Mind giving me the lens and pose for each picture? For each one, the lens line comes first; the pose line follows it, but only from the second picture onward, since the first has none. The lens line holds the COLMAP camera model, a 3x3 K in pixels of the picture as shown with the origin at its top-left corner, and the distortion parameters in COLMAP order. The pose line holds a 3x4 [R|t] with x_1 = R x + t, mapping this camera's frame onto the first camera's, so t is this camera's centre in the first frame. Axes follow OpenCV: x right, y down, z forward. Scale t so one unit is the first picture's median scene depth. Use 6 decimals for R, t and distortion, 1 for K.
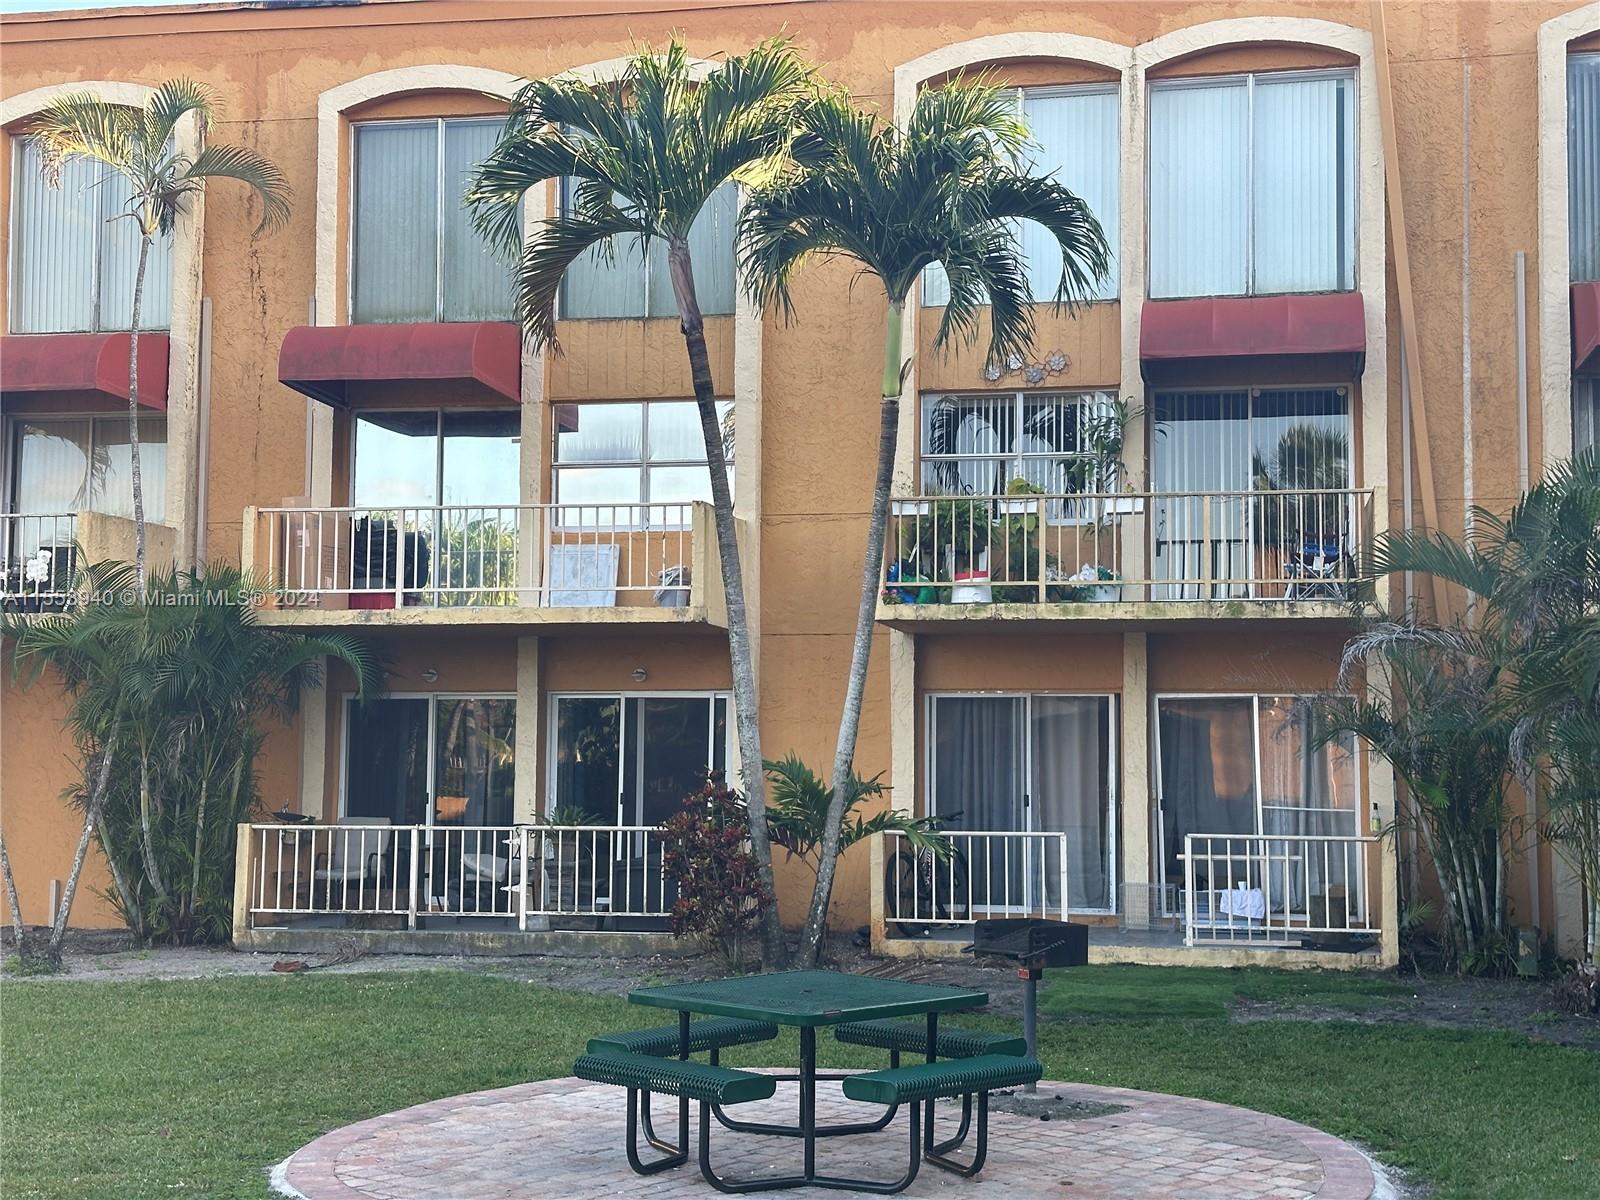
lens RADIAL K [[2199.6, 0, 798.2], [0, 2199.6, 591.7], [0, 0, 1]] dist [0.166235, 0.033453]
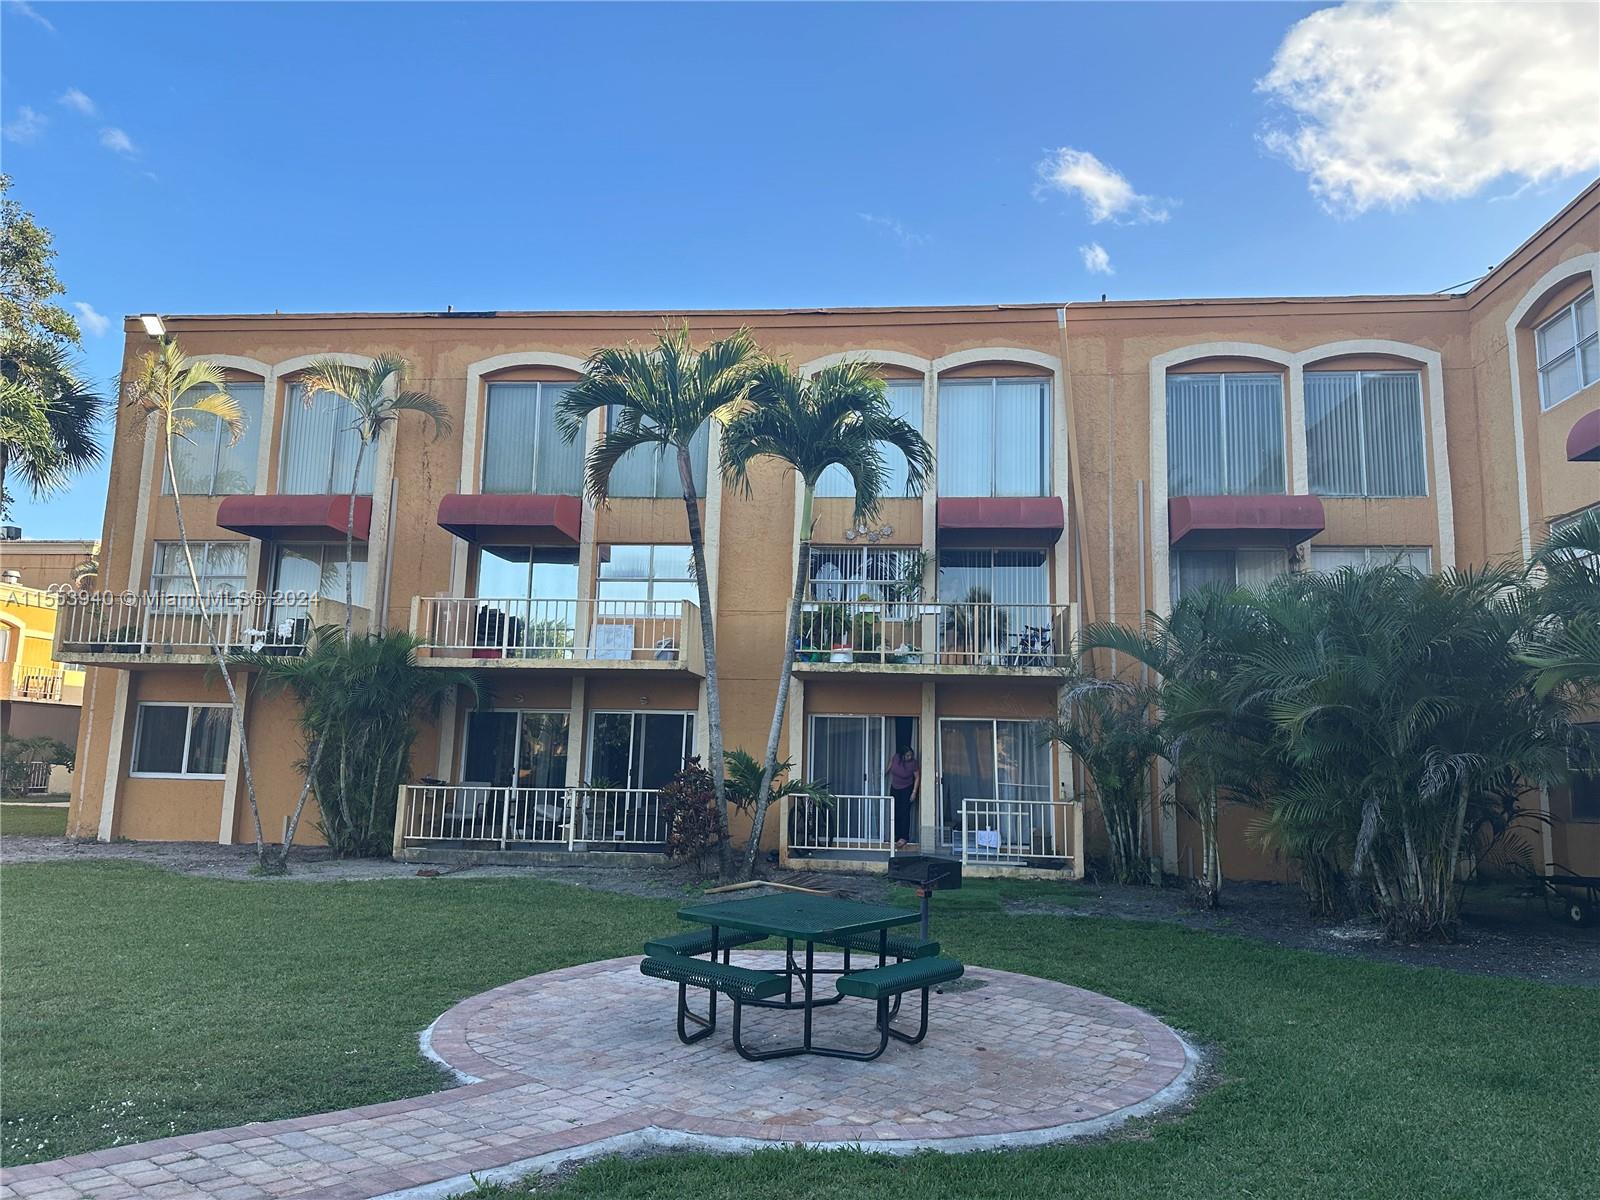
lens RADIAL K [[1098.0, 0, 800.0], [0, 1098.0, 600.0], [0, 0, 1]] dist [0.201937, -0.381734]
pose [[0.995059, 0.032305, 0.093879, -0.036349], [-0.026494, 0.997693, -0.062500, 0.010612], [-0.095681, 0.059704, 0.993620, 0.127902]]
